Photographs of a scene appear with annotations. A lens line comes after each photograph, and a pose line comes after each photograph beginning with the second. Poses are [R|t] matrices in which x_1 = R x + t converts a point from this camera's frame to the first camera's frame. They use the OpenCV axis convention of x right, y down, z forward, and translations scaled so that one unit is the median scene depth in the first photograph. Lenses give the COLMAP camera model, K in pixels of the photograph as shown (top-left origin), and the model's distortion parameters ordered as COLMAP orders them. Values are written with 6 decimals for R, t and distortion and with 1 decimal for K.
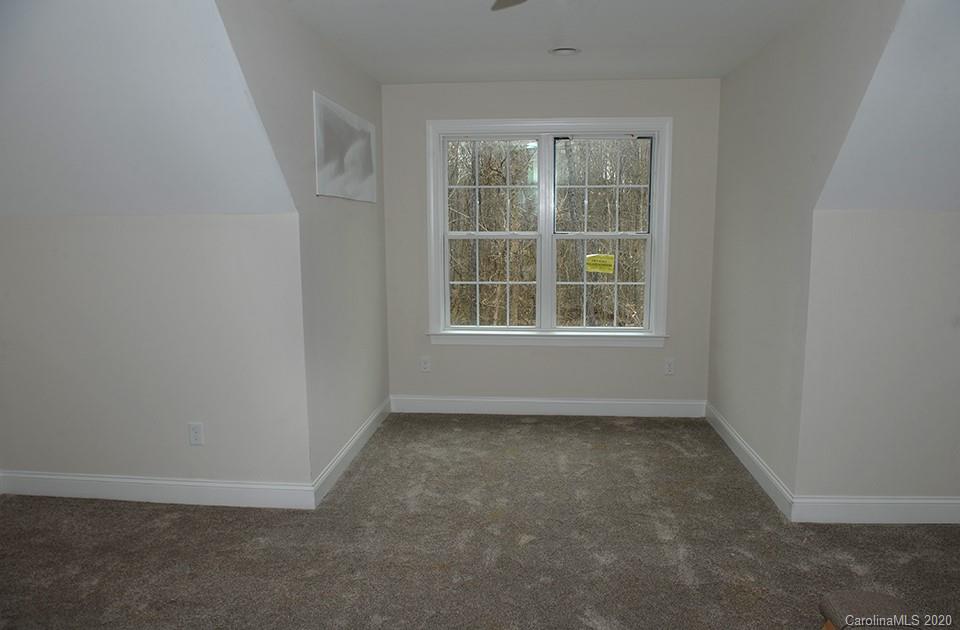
lens RADIAL K [[660.1, 0, 480.0], [0, 660.1, 315.0], [0, 0, 1]] dist [-0.057544, 0.000632]
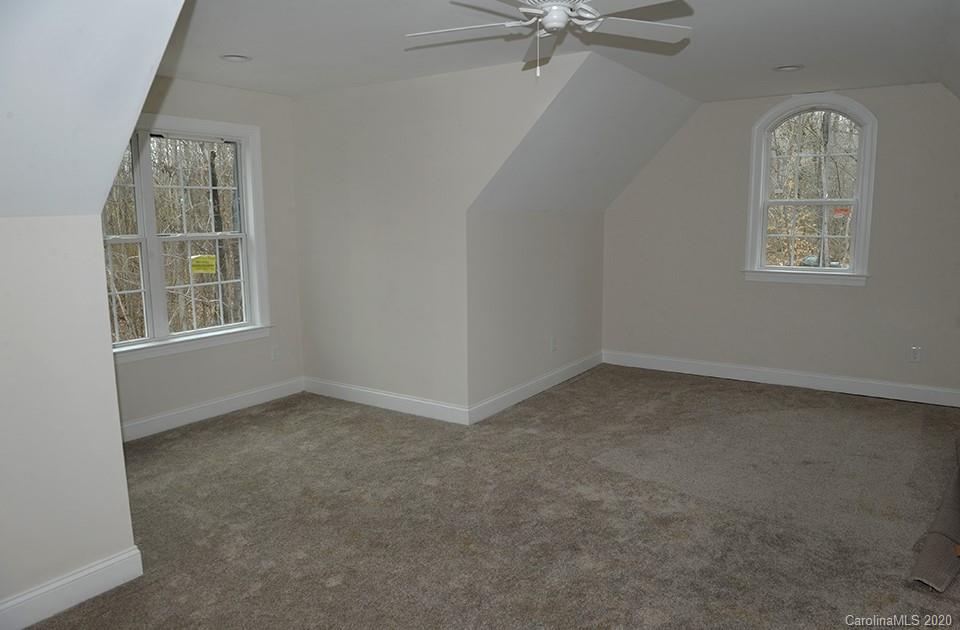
lens RADIAL K [[660.1, 0, 480.0], [0, 660.1, 315.0], [0, 0, 1]] dist [-0.057544, 0.000632]
pose [[0.484672, -0.128221, 0.865247, -0.492873], [0.135613, 0.988251, 0.070485, -0.015159], [-0.864119, 0.083177, 0.496366, 0.152394]]
